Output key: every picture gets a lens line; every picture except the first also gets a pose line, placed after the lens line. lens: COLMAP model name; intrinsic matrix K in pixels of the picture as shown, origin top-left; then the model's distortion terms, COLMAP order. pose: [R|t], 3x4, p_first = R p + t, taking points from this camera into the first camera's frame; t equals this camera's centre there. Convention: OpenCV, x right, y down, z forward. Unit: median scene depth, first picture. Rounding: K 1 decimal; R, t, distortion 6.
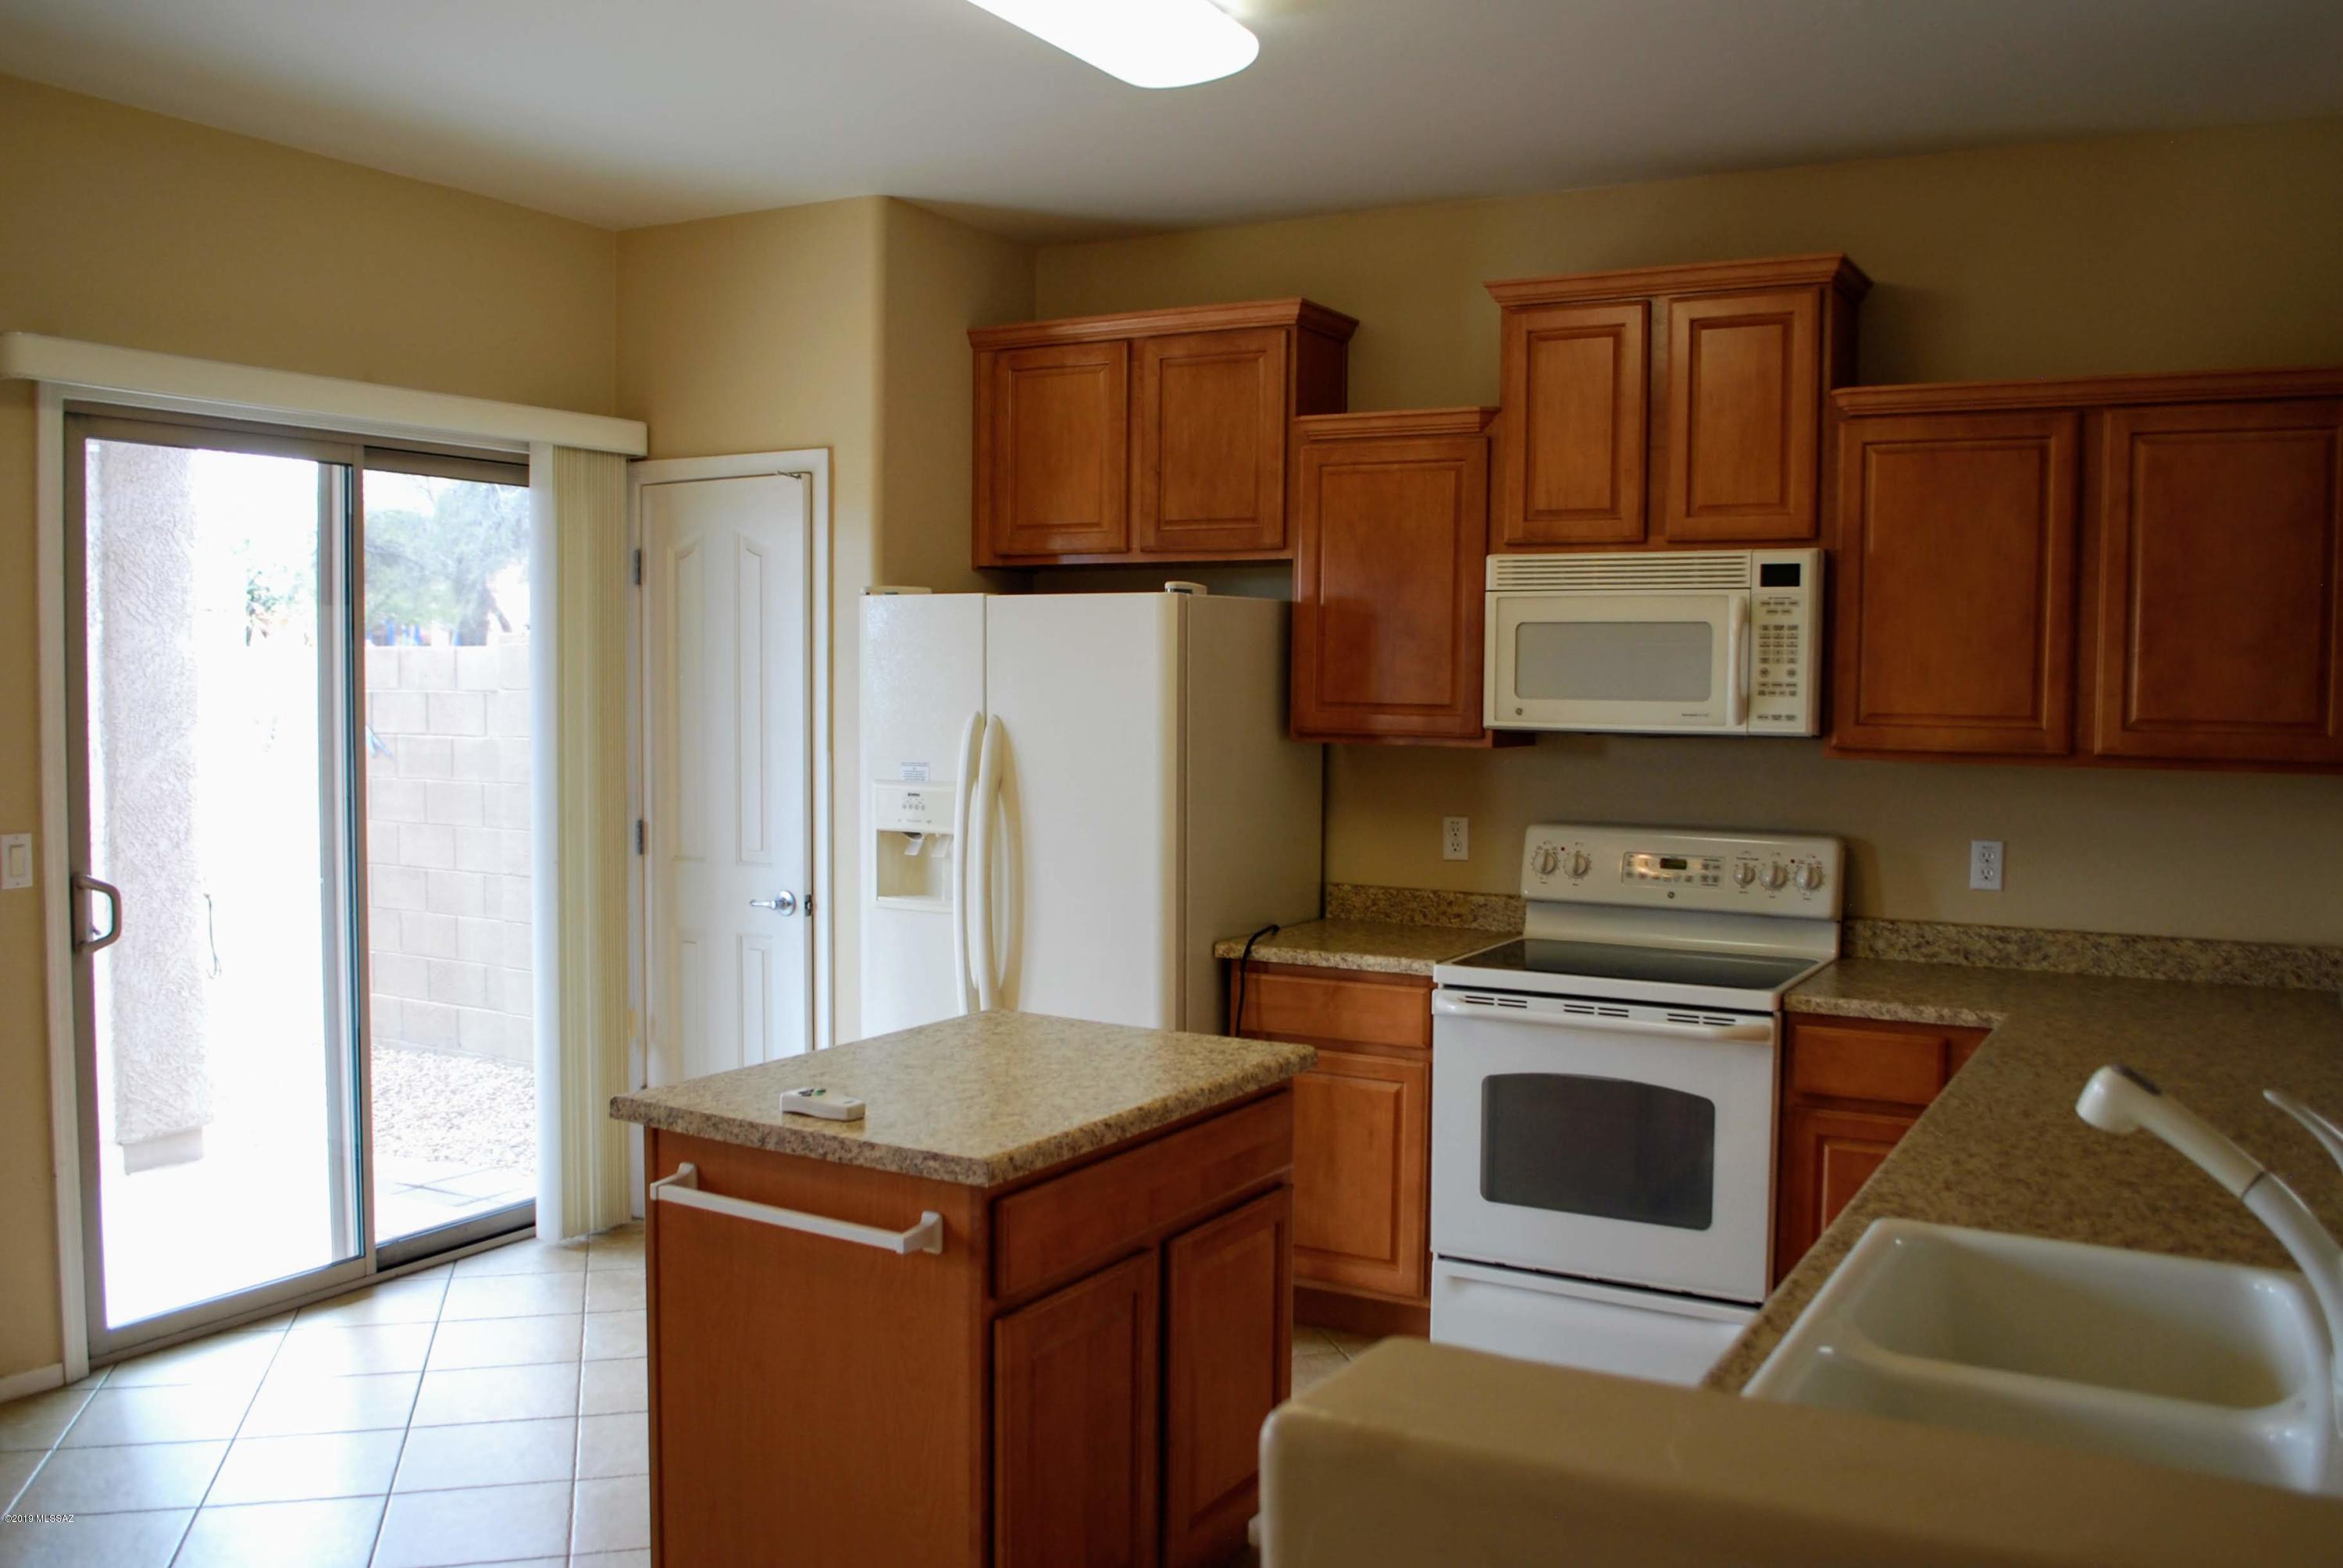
lens RADIAL K [[1965.1, 0, 1171.2], [0, 1965.1, 790.4], [0, 0, 1]] dist [-0.080734, 0.007288]
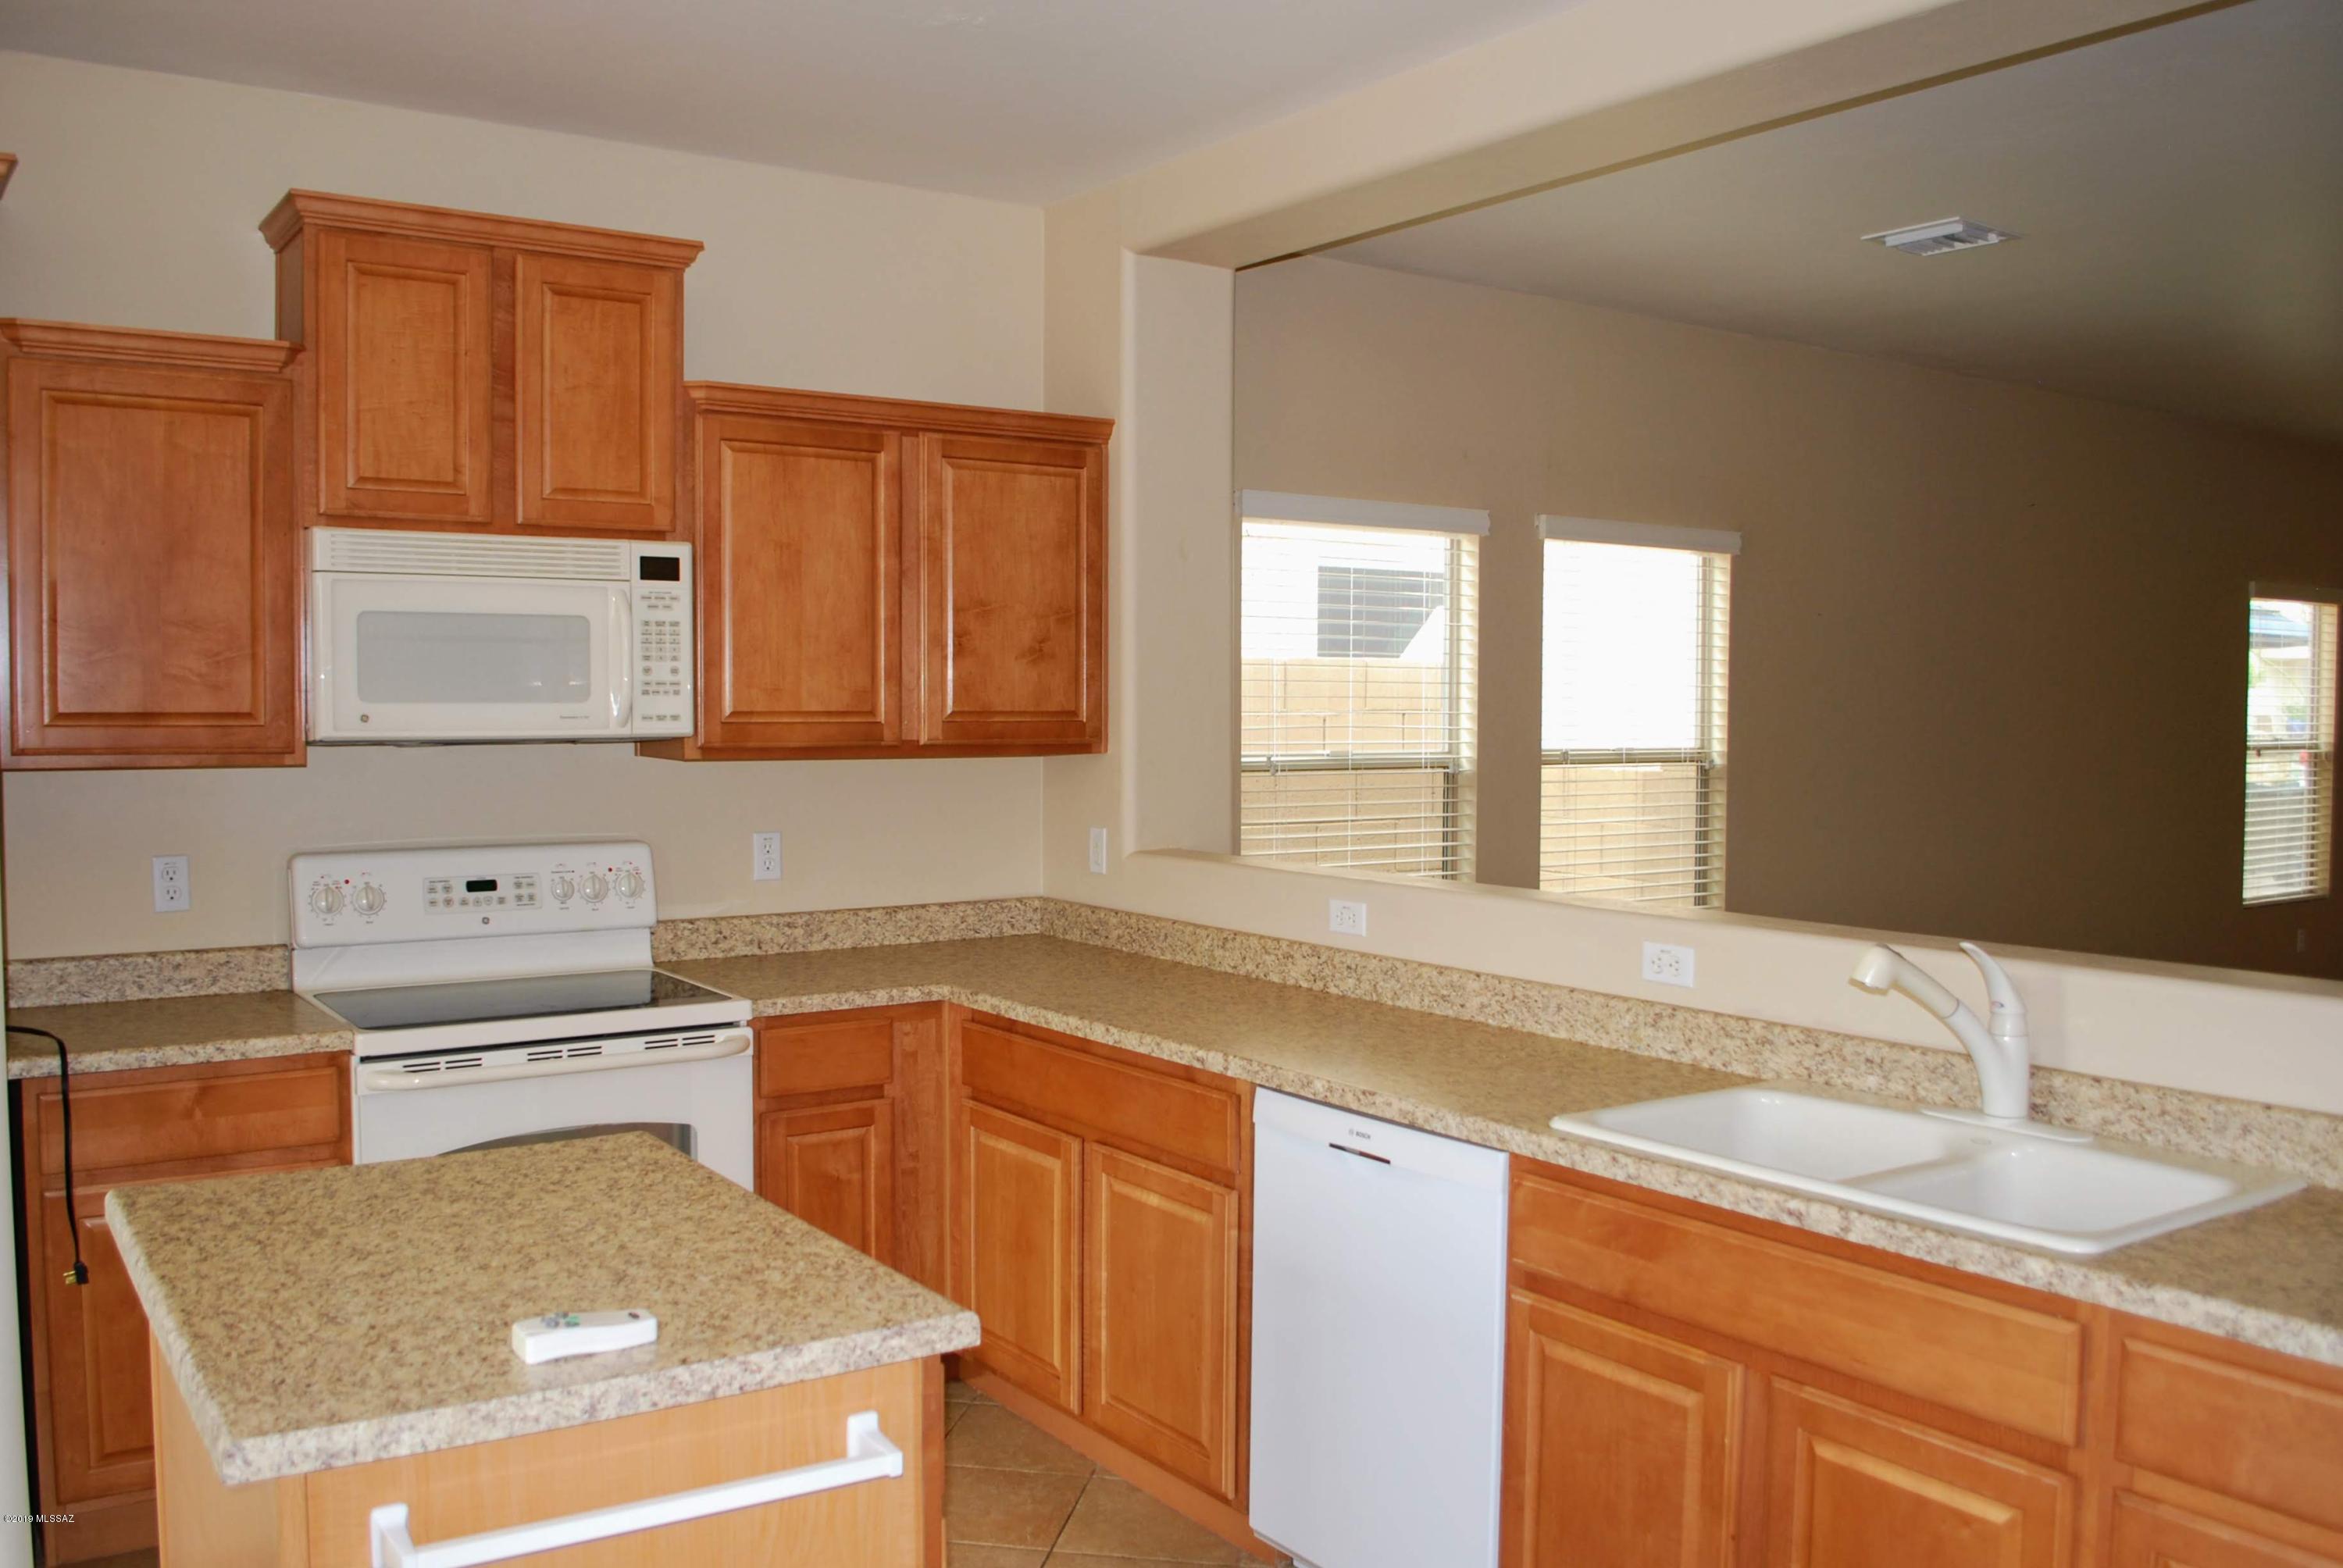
lens RADIAL K [[1965.1, 0, 1171.2], [0, 1965.1, 790.4], [0, 0, 1]] dist [-0.080734, 0.007288]
pose [[0.427911, -0.051519, 0.902351, -0.432245], [0.052504, 0.998105, 0.032088, -0.018923], [-0.902295, 0.033646, 0.429805, 0.353450]]
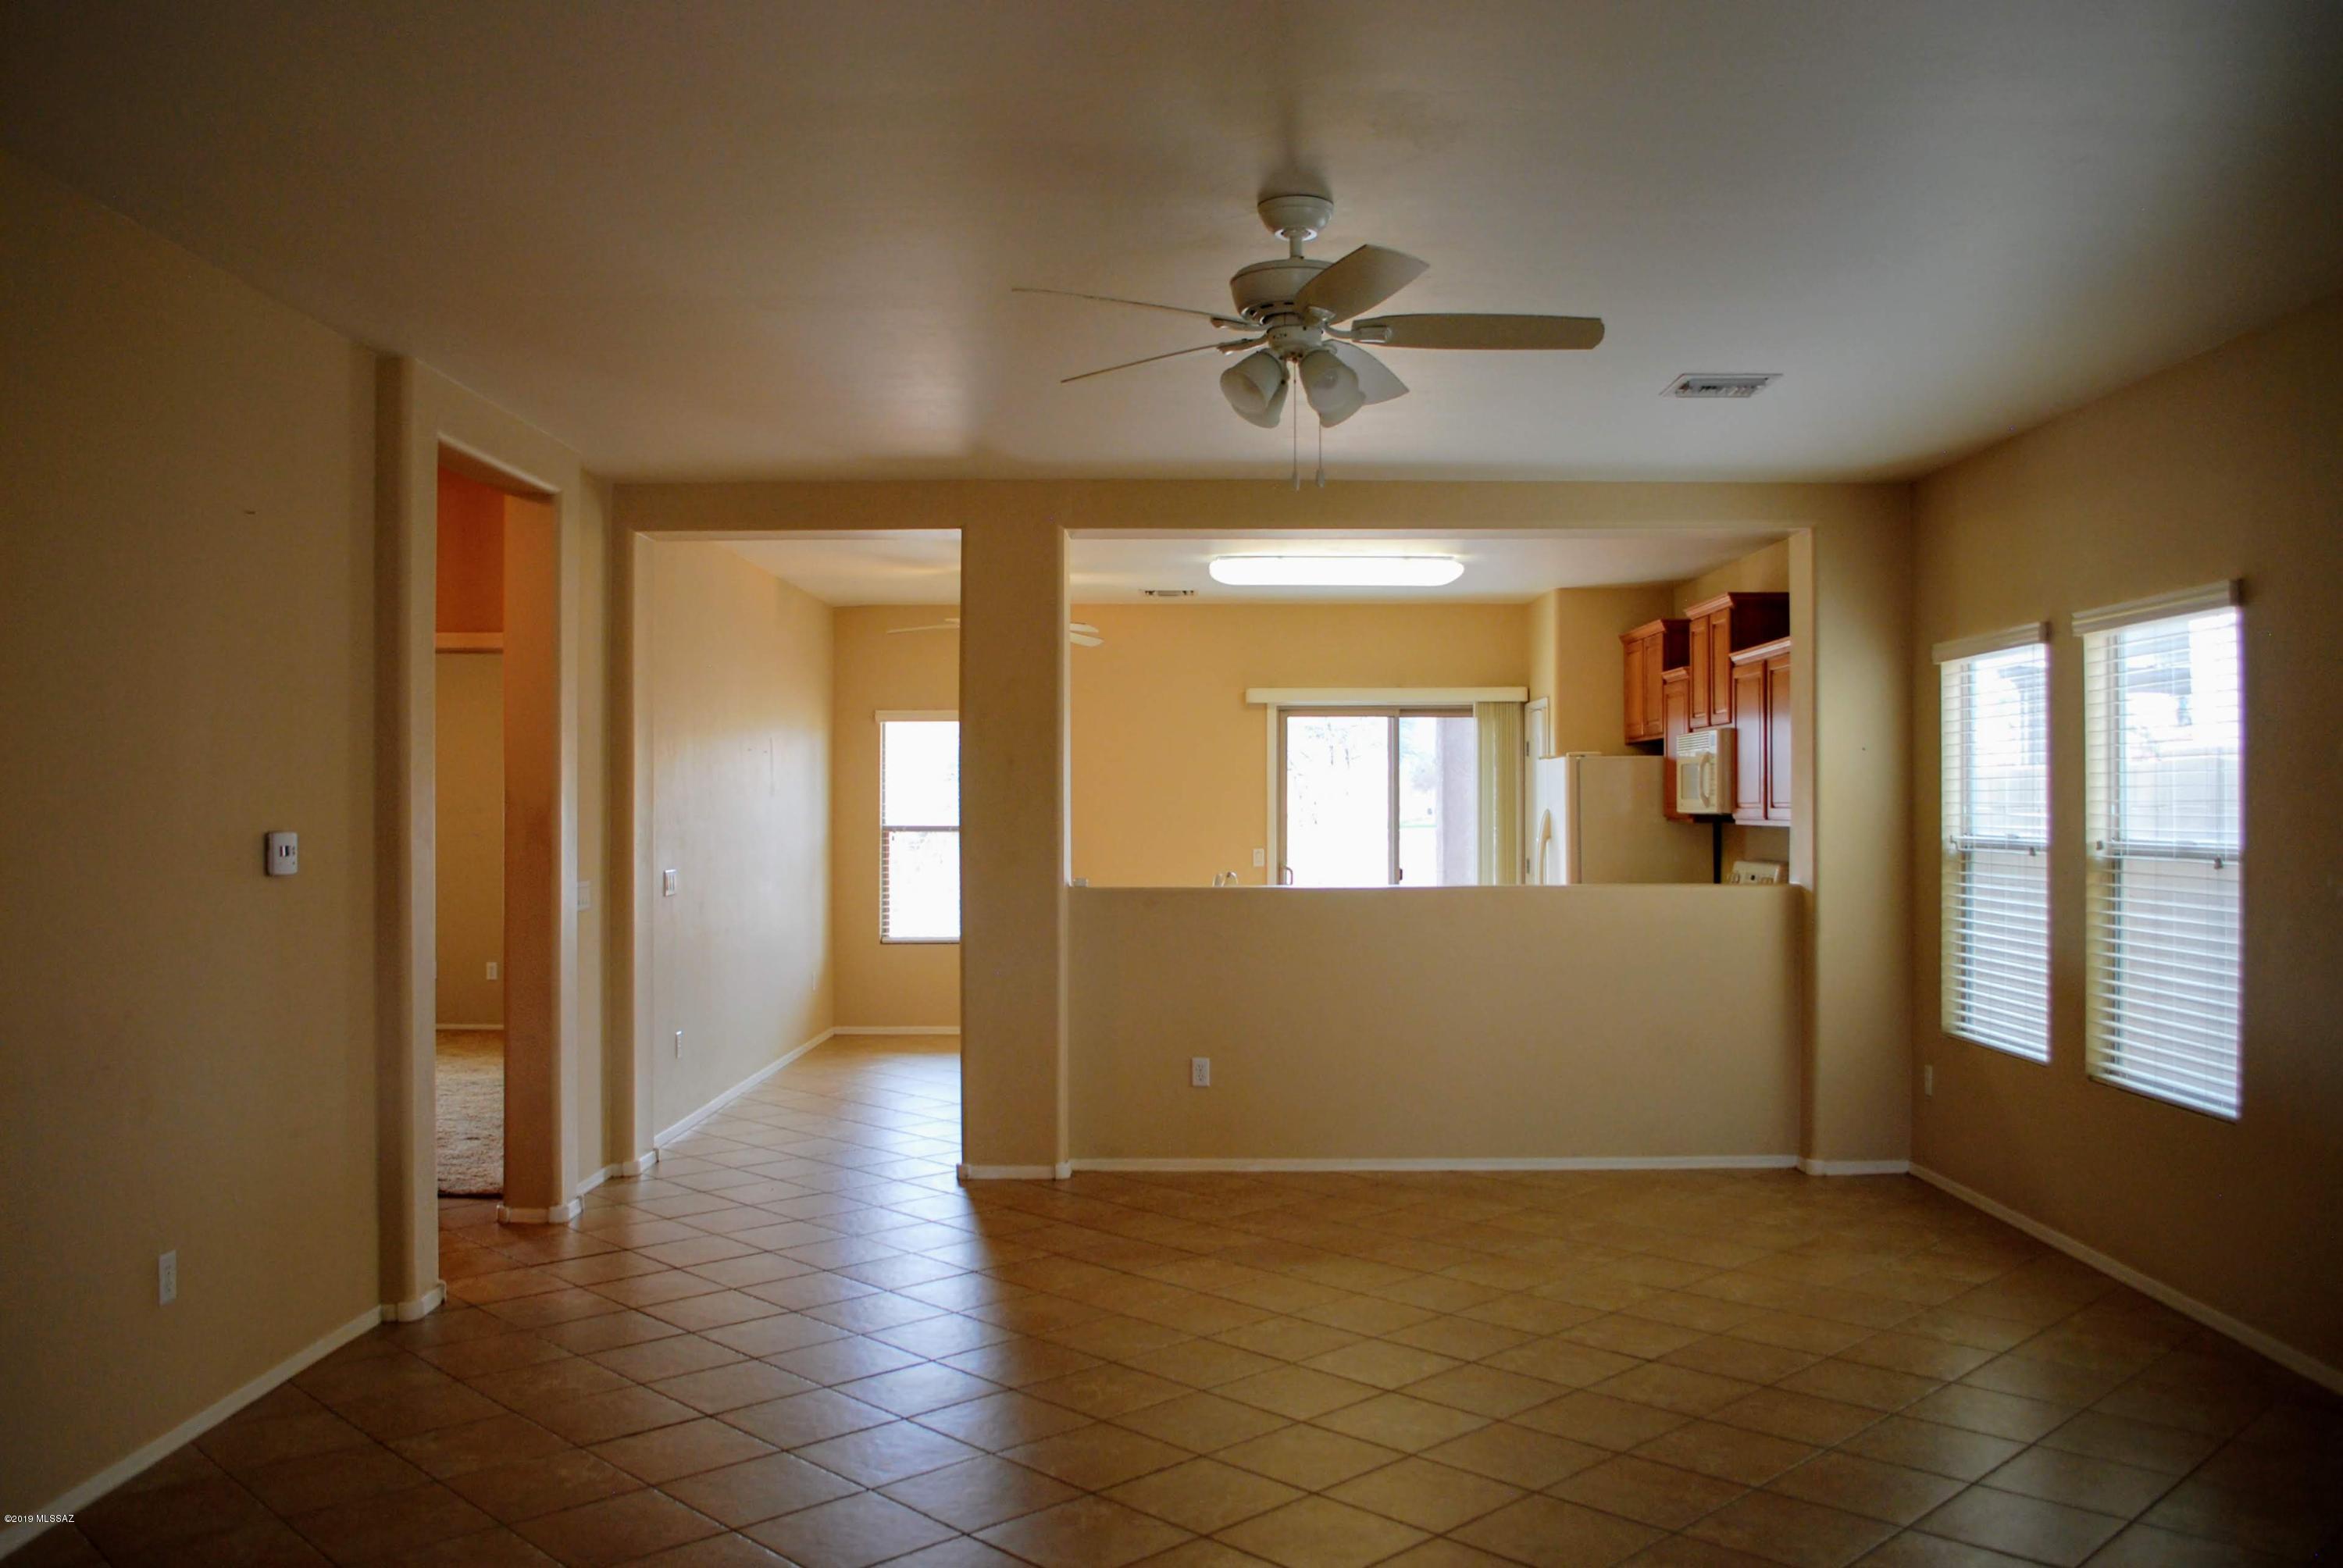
lens RADIAL K [[1873.9, 0, 1174.6], [0, 1873.9, 794.9], [0, 0, 1]] dist [-0.080191, 0.006657]
pose [[0.484333, -0.016547, -0.874727, 1.795172], [-0.044901, 0.998033, -0.043741, 0.068191], [0.873731, 0.060461, 0.482638, -0.527995]]
